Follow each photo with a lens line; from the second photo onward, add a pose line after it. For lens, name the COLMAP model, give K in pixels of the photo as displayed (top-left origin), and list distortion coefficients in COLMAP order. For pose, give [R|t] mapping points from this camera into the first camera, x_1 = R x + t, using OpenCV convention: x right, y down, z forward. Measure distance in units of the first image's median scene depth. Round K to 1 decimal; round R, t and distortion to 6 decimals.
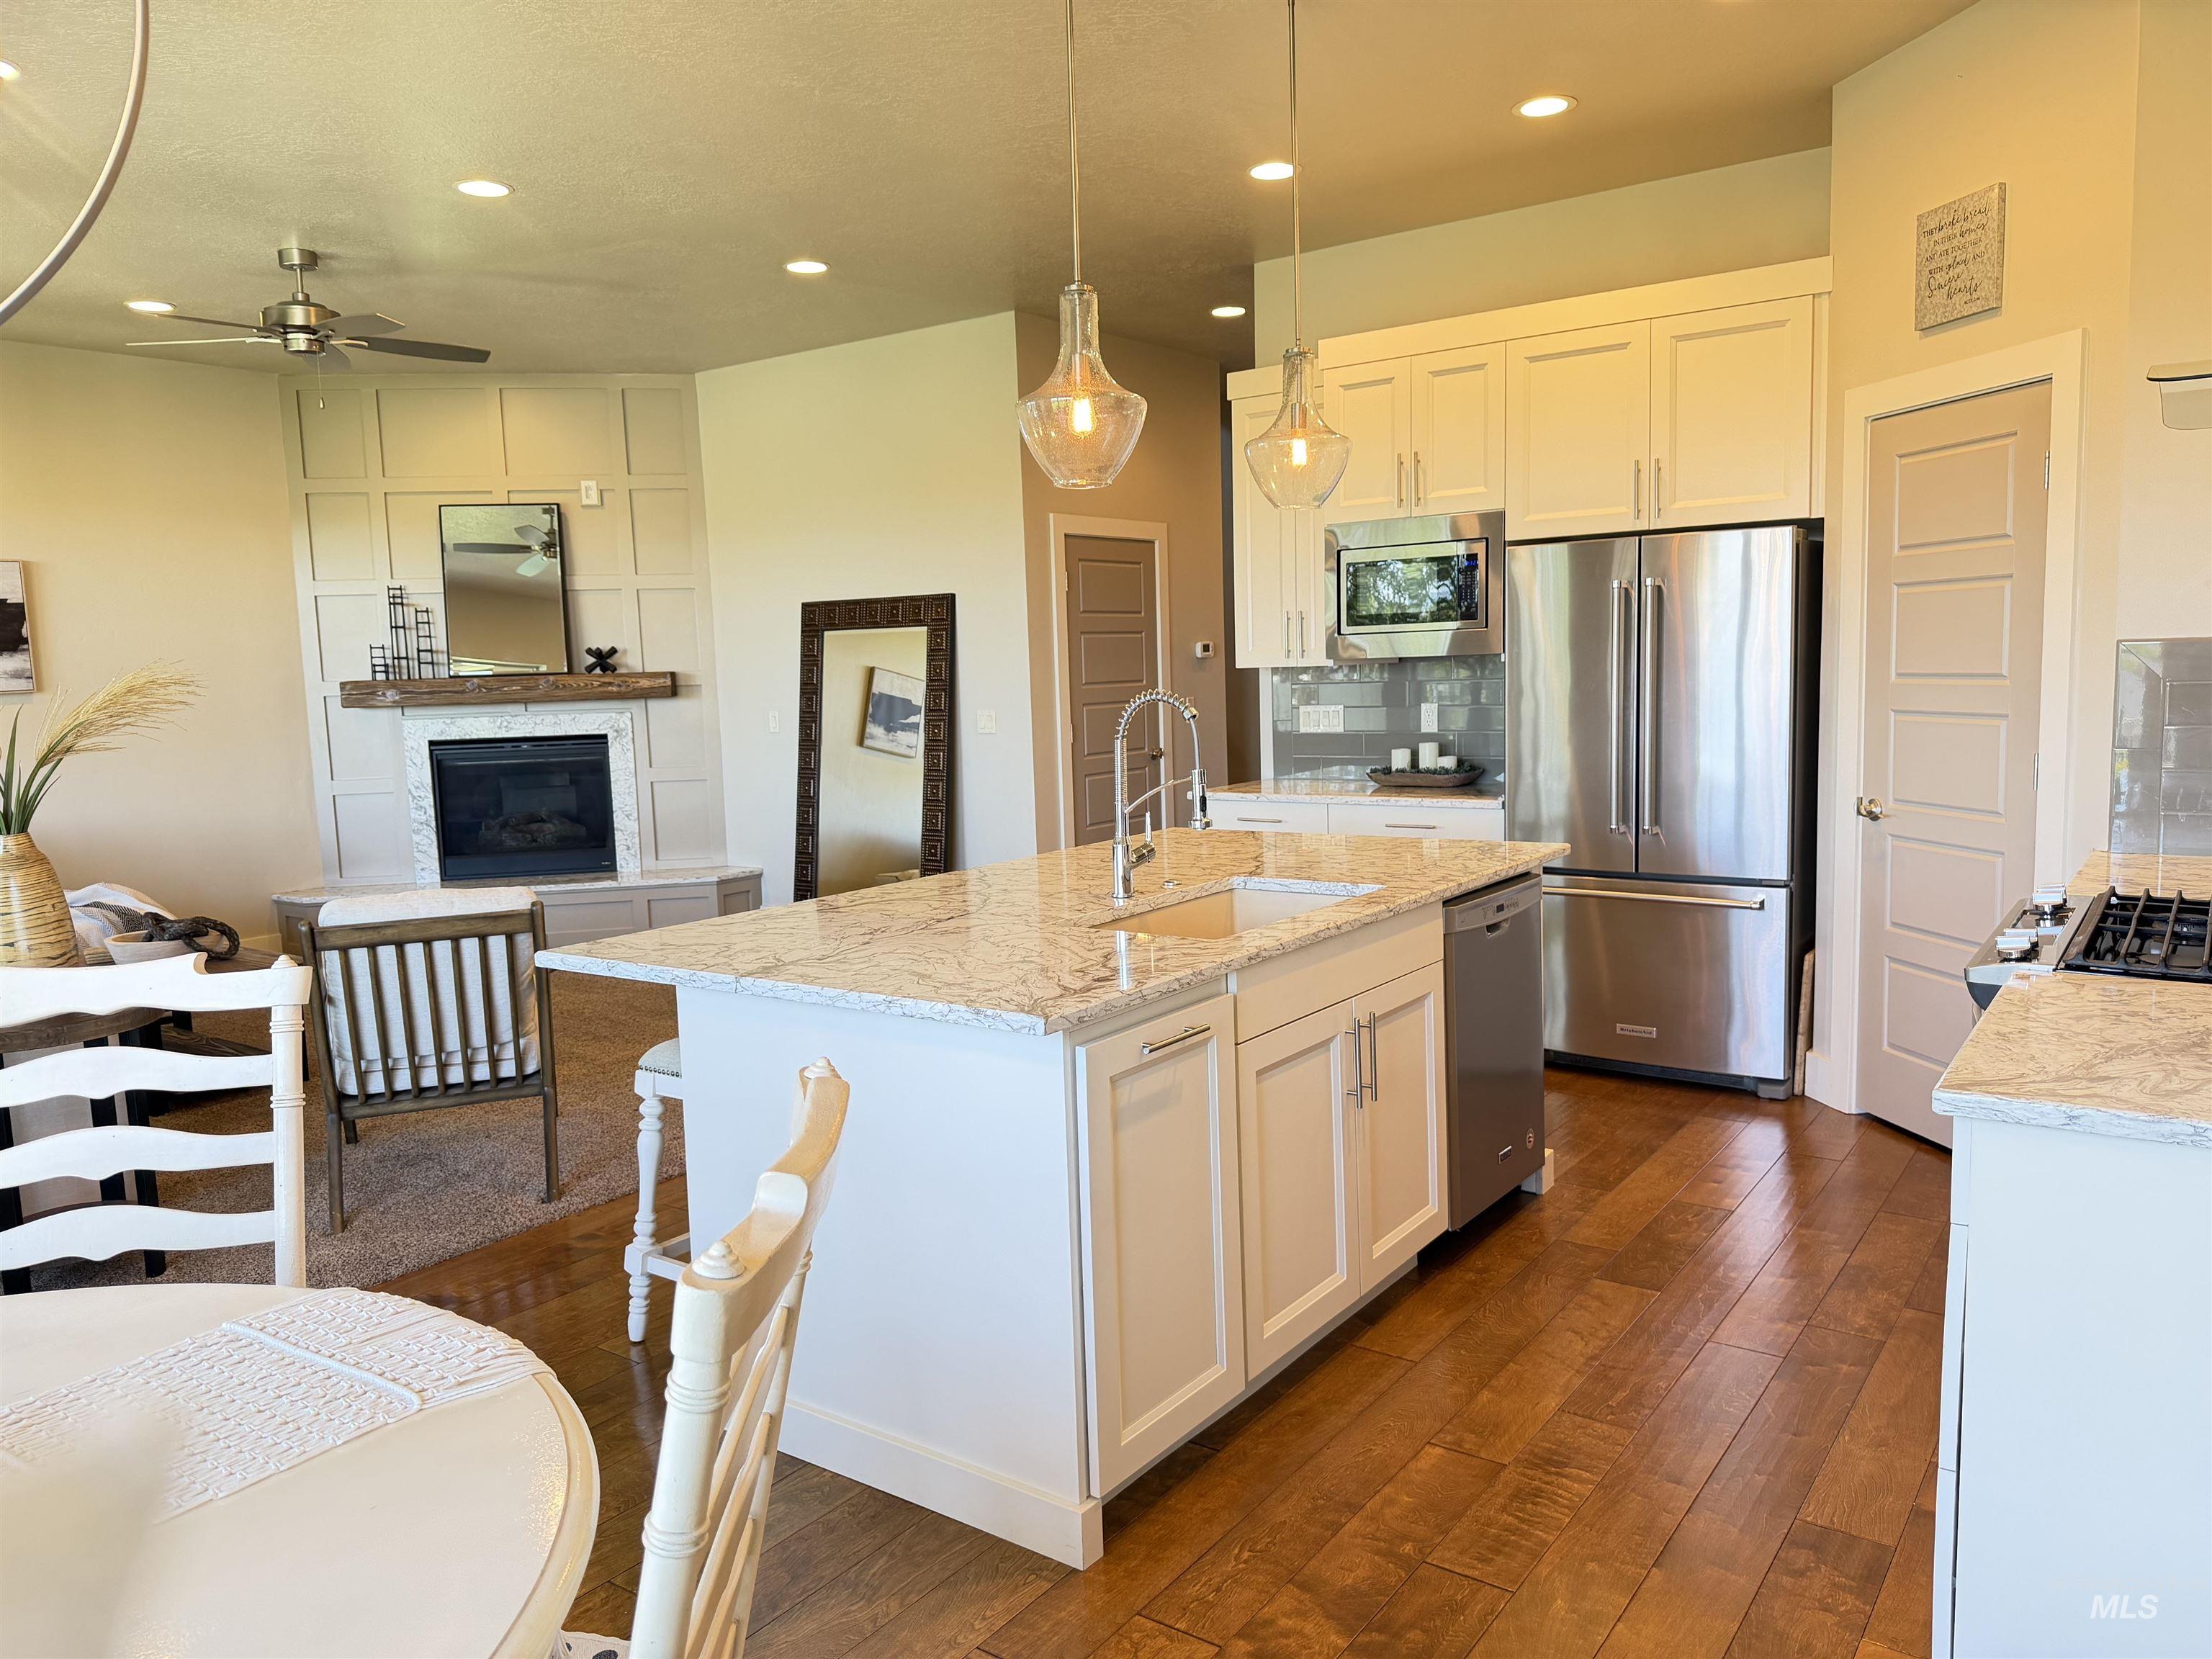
lens RADIAL K [[1571.2, 0, 1113.6], [0, 1571.2, 826.9], [0, 0, 1]] dist [0.065501, -0.094855]
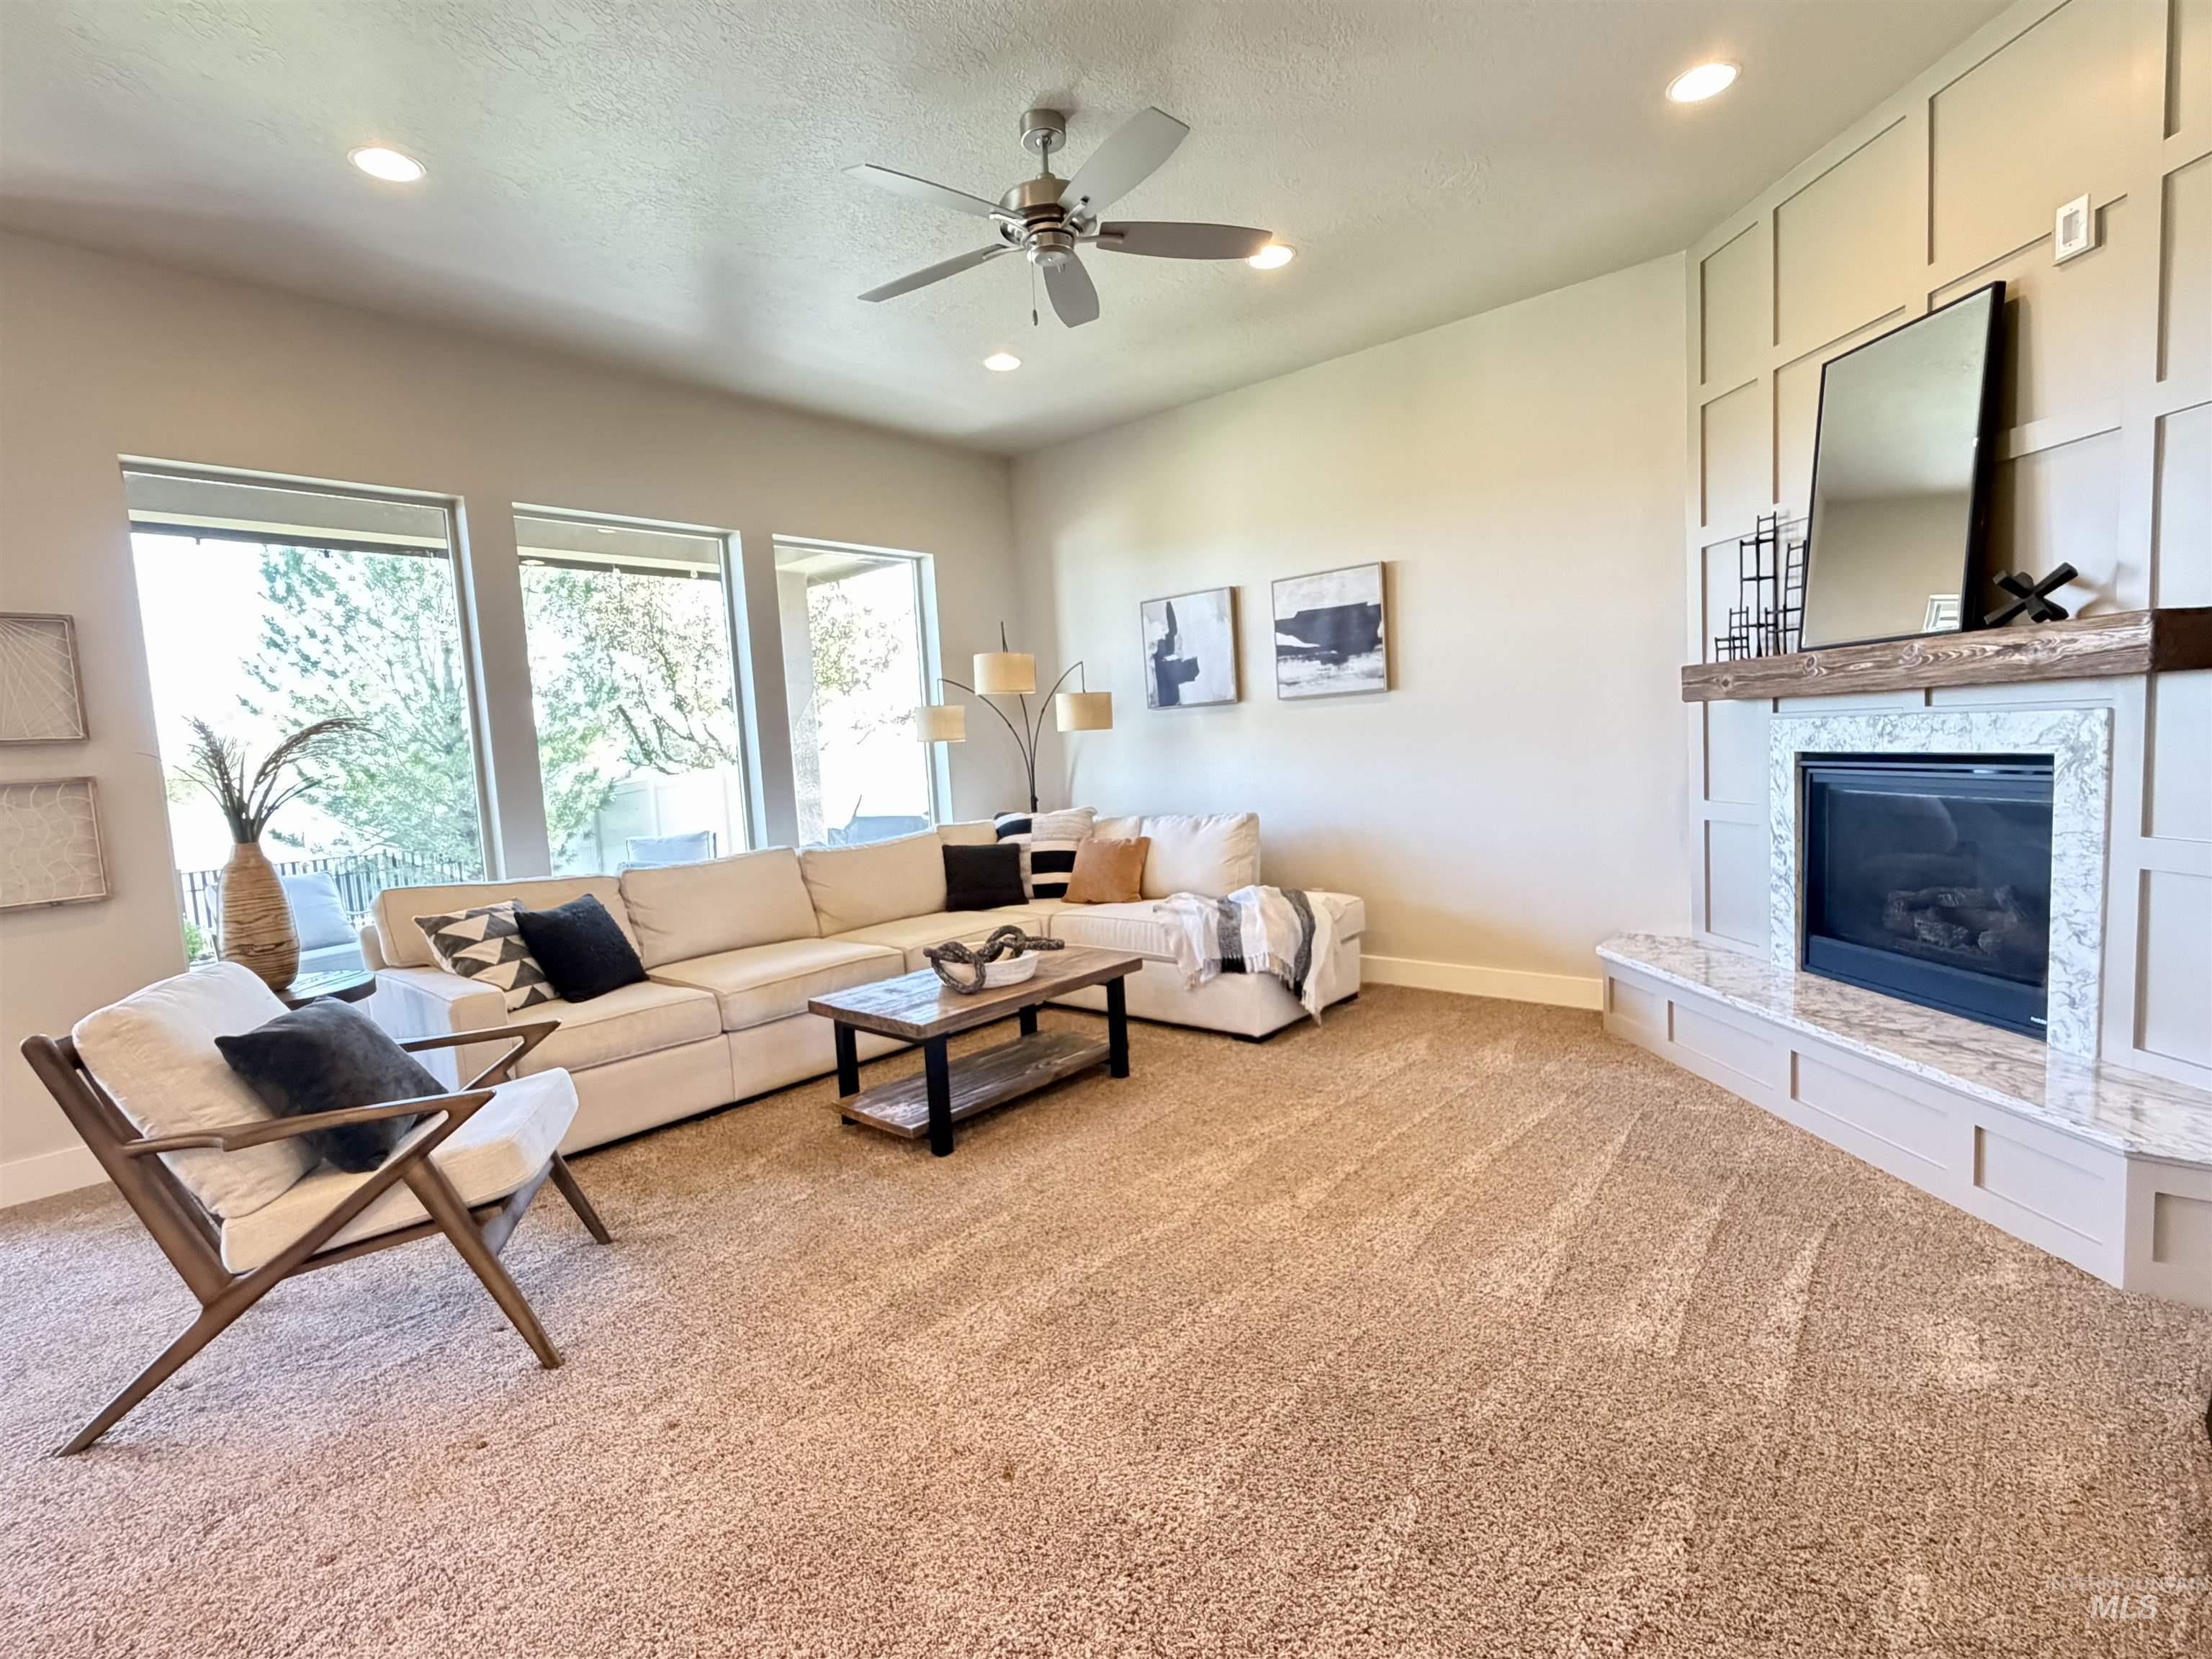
lens RADIAL K [[1046.9, 0, 1104.8], [0, 1046.9, 833.5], [0, 0, 1]] dist [-0.000855, -0.000089]
pose [[-0.089483, 0.126140, -0.987968, 0.015135], [-0.051163, 0.990056, 0.131041, -0.062915], [0.994673, 0.062274, -0.082140, 0.758879]]
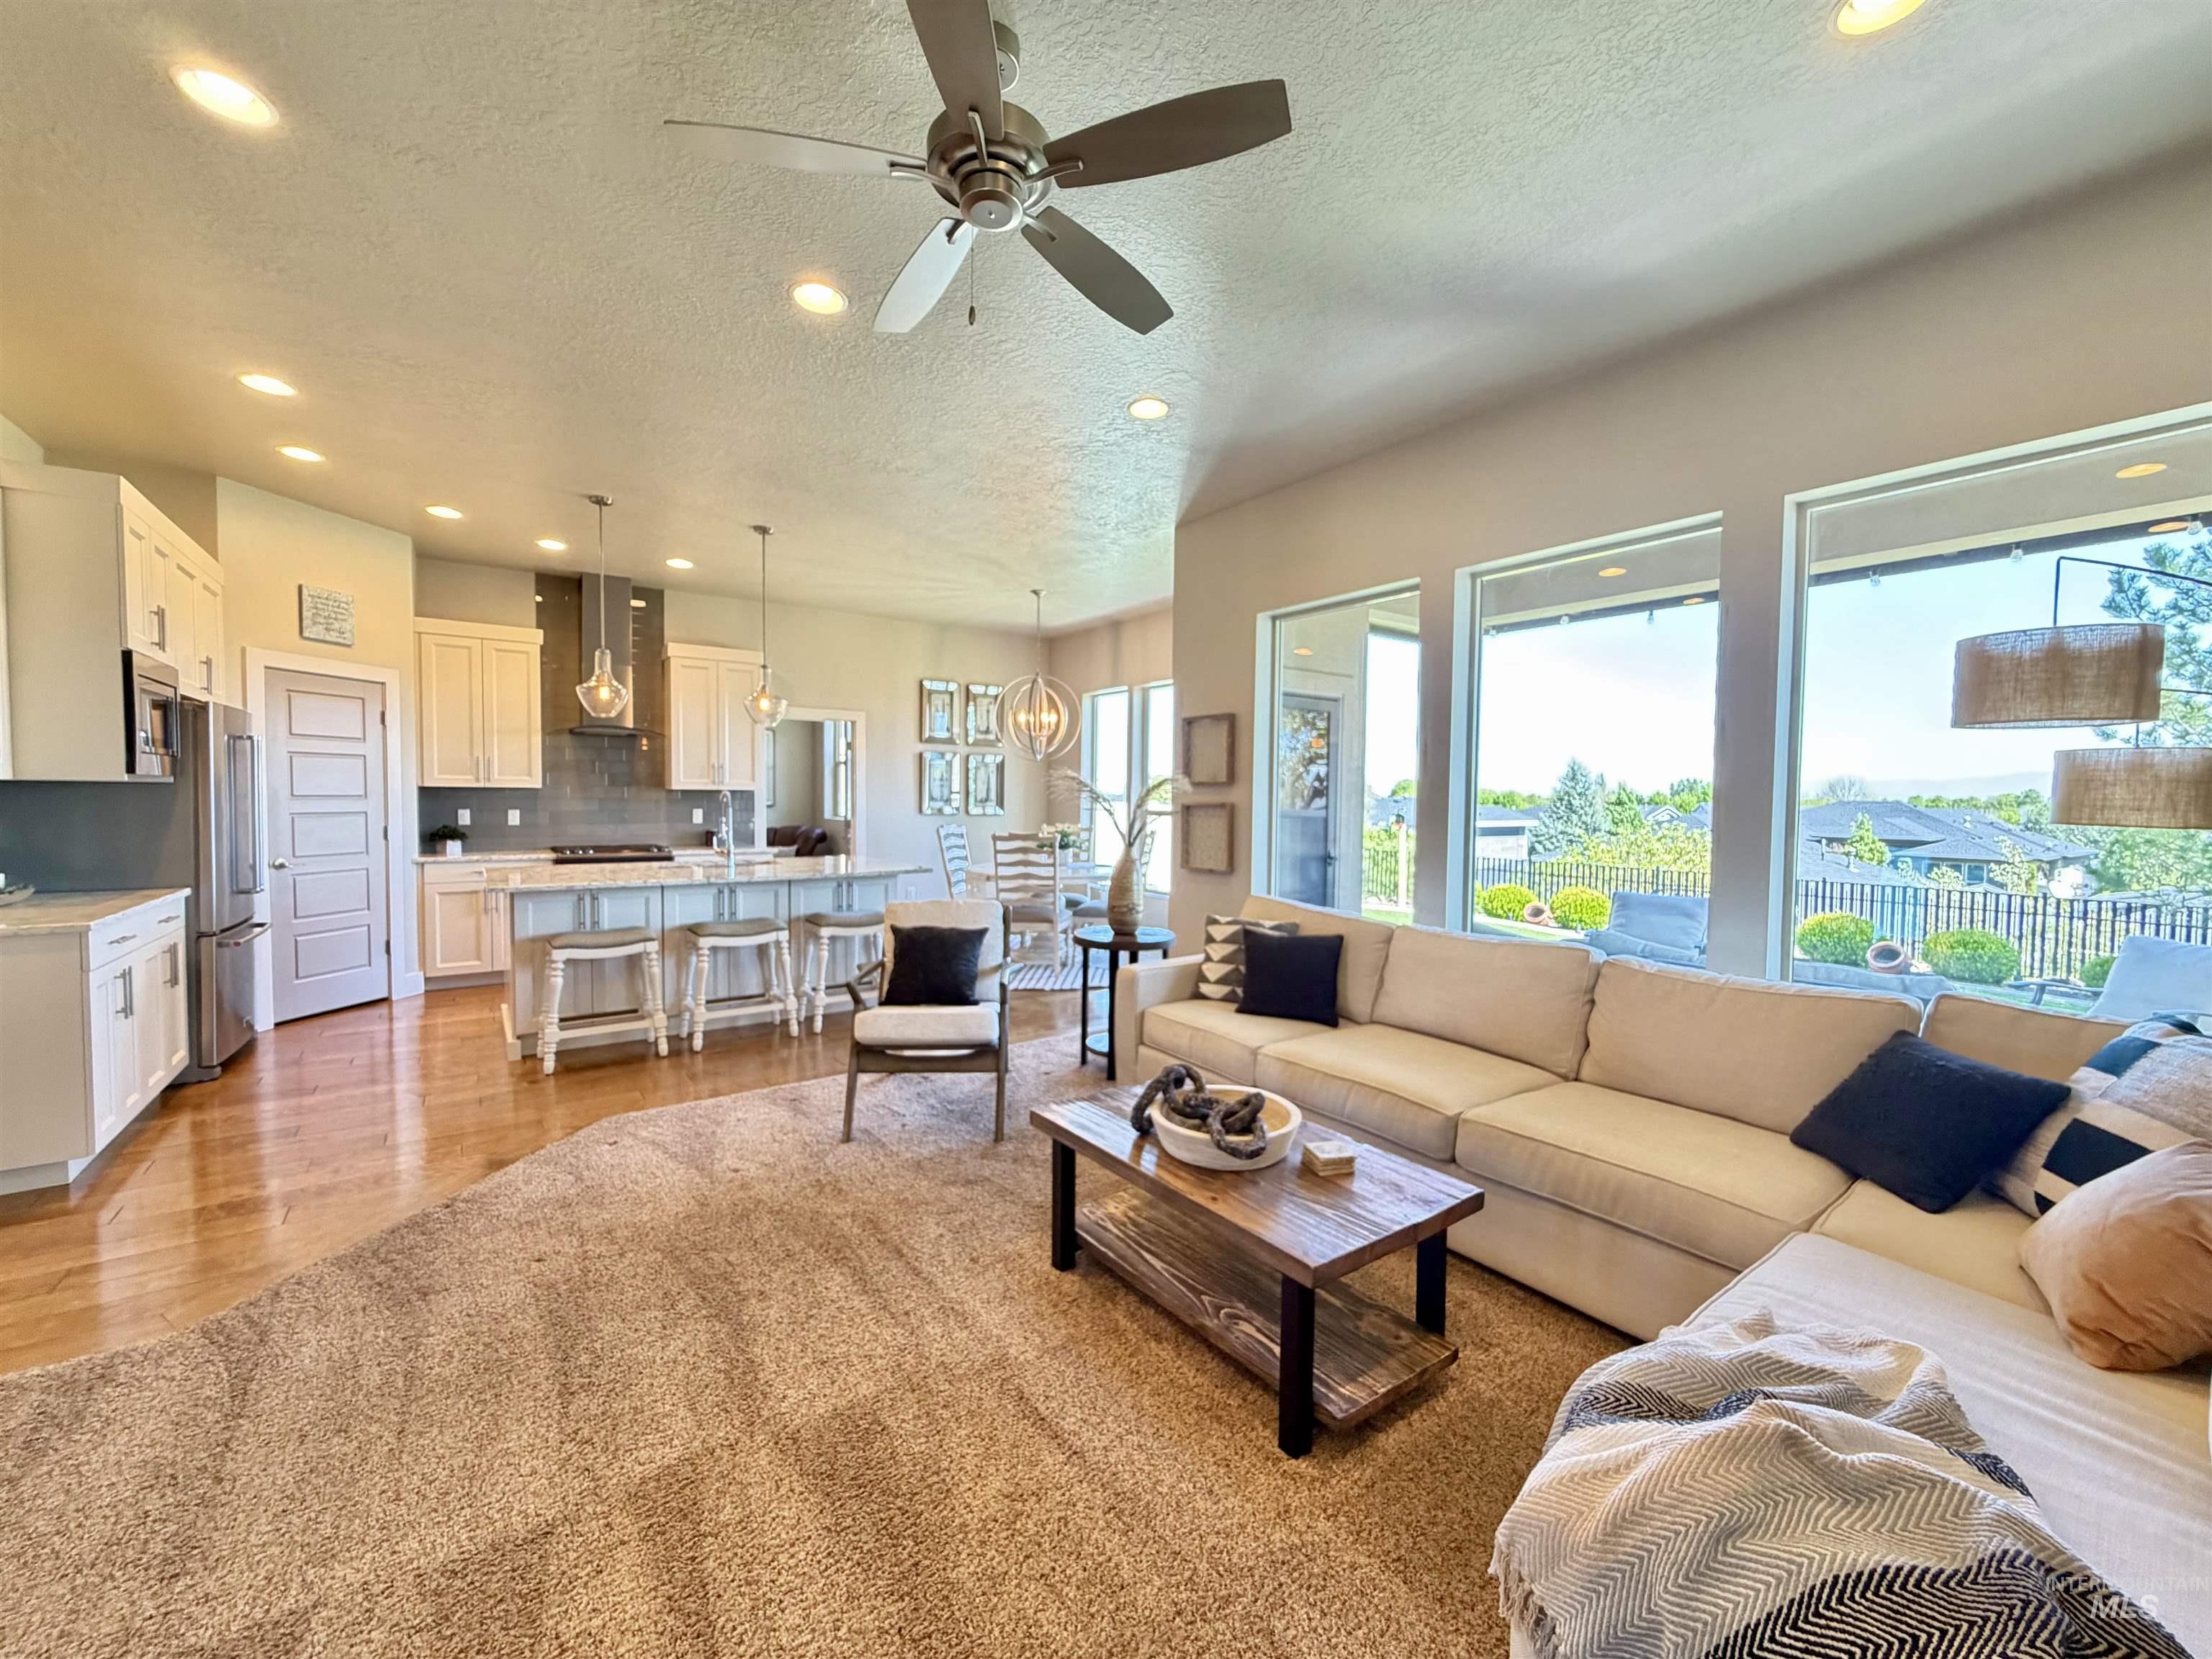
lens RADIAL K [[881.3, 0, 1106.0], [0, 881.3, 829.5], [0, 0, 1]] dist [0.000570, -0.000700]
pose [[-0.948516, 0.010112, 0.316568, -0.454488], [0.053951, 0.990042, 0.130024, -0.076445], [-0.312101, 0.140409, -0.939616, 0.928848]]
